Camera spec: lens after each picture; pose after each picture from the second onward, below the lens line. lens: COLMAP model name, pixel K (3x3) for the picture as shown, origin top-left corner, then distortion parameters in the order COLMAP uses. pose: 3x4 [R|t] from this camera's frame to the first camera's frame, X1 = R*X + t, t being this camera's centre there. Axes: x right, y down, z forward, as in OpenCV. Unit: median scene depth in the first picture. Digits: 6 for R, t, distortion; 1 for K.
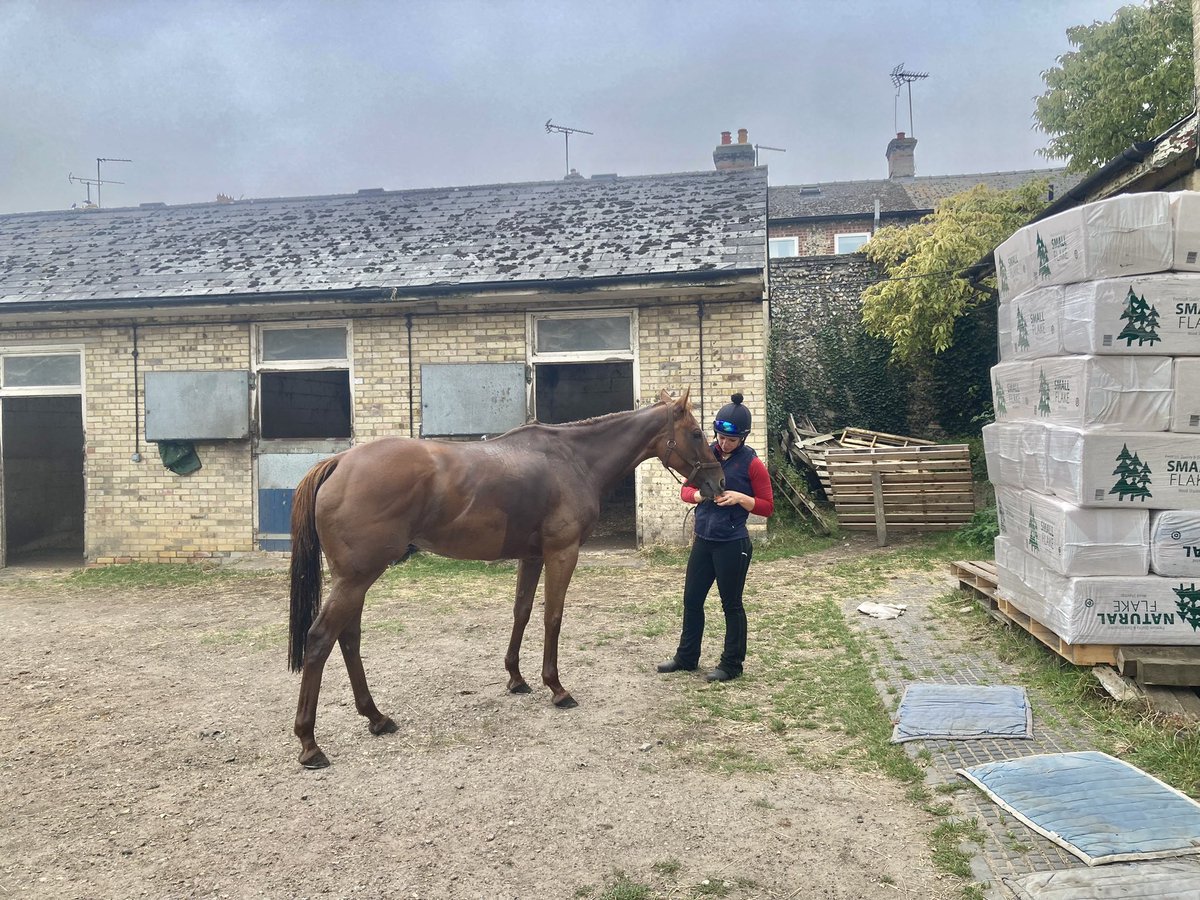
lens RADIAL K [[1041.0, 0, 600.0], [0, 1041.0, 450.0], [0, 0, 1]] dist [0.108387, -0.272357]
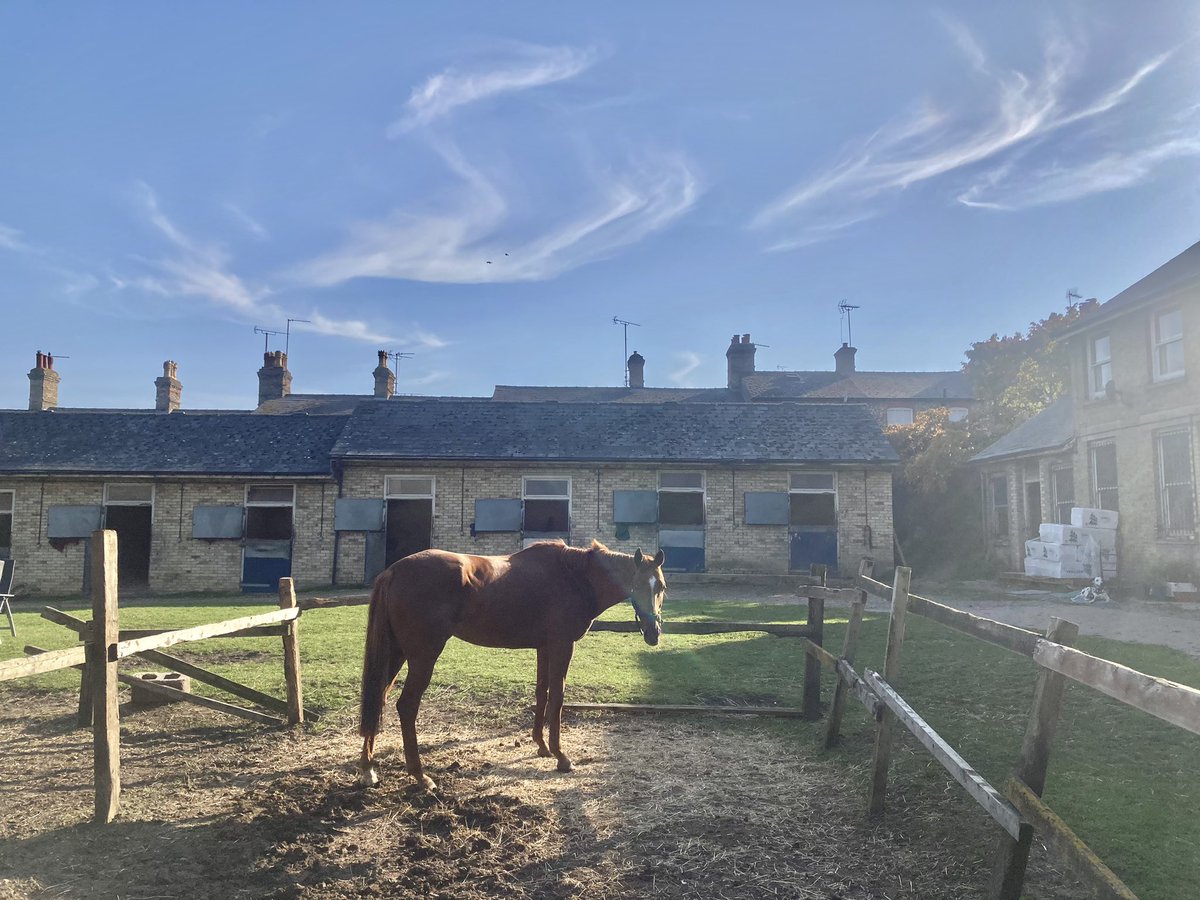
lens RADIAL K [[1099.4, 0, 600.0], [0, 1099.4, 450.0], [0, 0, 1]] dist [0.118034, -0.376435]
pose [[0.979065, 0.042768, 0.199005, -0.909601], [-0.023303, 0.994800, -0.099150, 0.066837], [-0.202211, 0.092437, 0.974970, -1.201889]]
